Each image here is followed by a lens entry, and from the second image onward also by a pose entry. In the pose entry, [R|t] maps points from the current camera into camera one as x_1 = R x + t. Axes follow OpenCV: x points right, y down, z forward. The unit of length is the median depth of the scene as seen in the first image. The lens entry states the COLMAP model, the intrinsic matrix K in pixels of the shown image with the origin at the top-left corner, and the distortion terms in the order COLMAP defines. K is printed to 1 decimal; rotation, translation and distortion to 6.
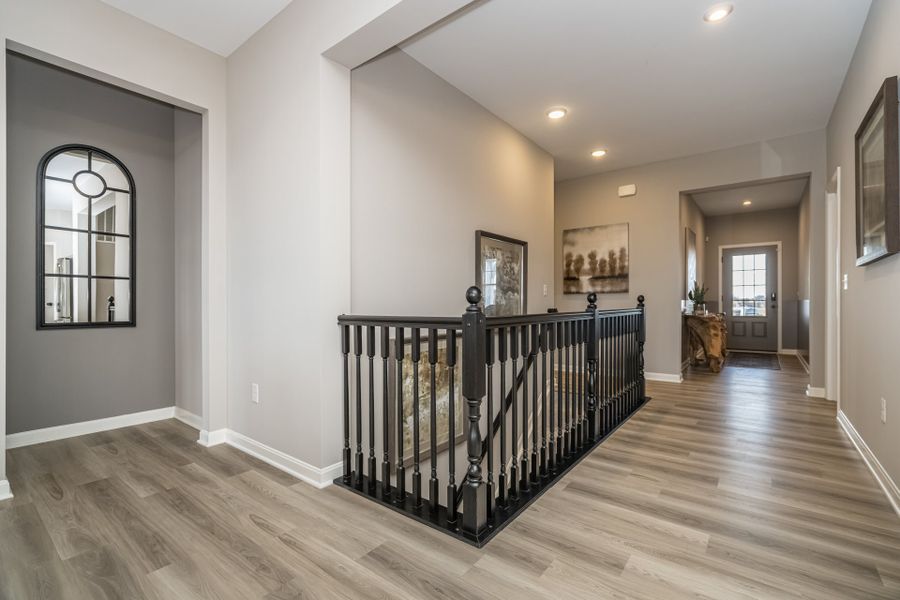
lens RADIAL K [[408.8, 0, 450.7], [0, 408.8, 304.9], [0, 0, 1]] dist [-0.000824, 0.002766]
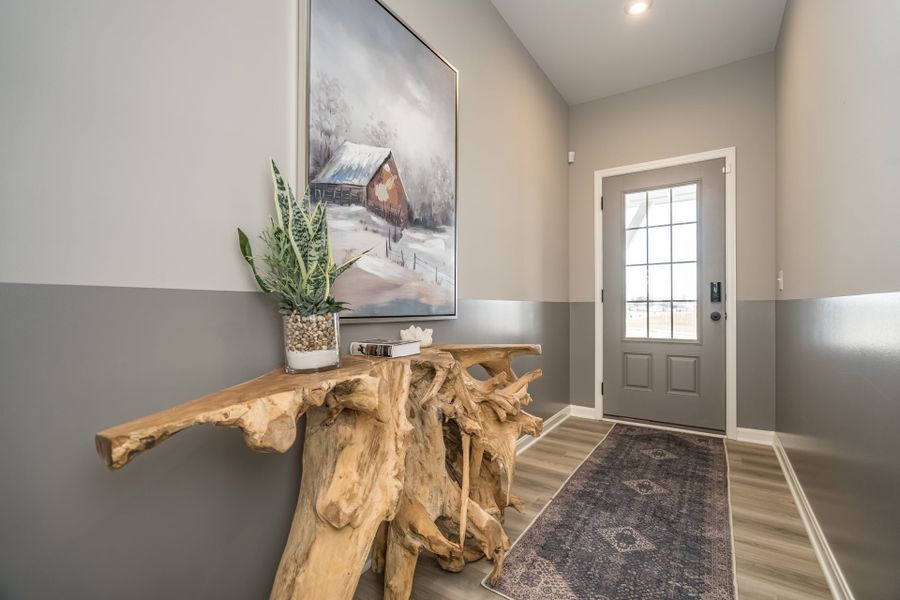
lens RADIAL K [[408.8, 0, 449.4], [0, 408.8, 298.4], [0, 0, 1]] dist [-0.000824, 0.002766]
pose [[0.997265, 0.009692, 0.073273, 0.513707], [-0.008598, 0.999847, -0.015223, -0.005120], [-0.073410, 0.014551, 0.997196, 0.637452]]
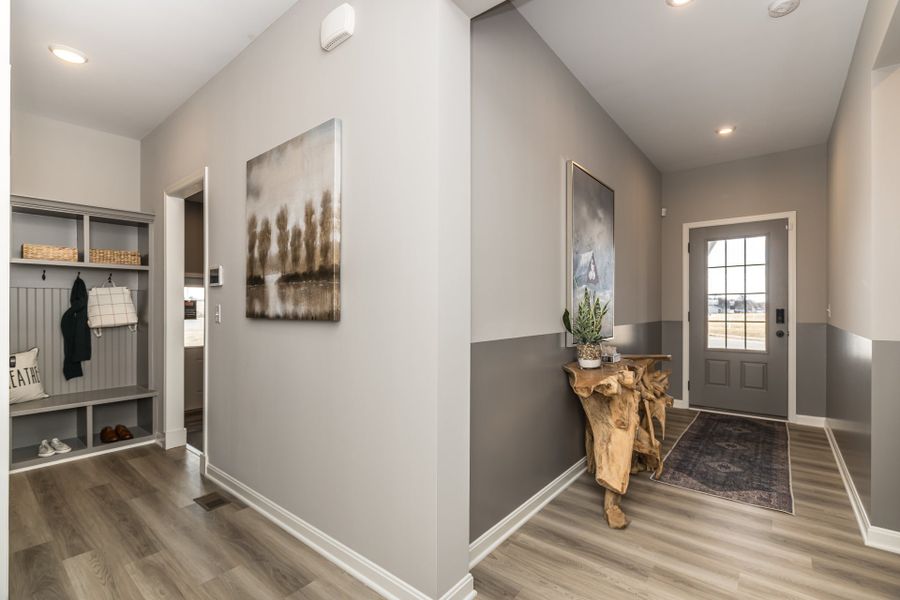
lens RADIAL K [[408.8, 0, 449.2], [0, 408.8, 305.6], [0, 0, 1]] dist [-0.000824, 0.002766]
pose [[0.999574, 0.005510, -0.028678, 0.375643], [-0.005577, 0.999982, -0.002259, -0.029749], [0.028665, 0.002418, 0.999586, 0.457246]]
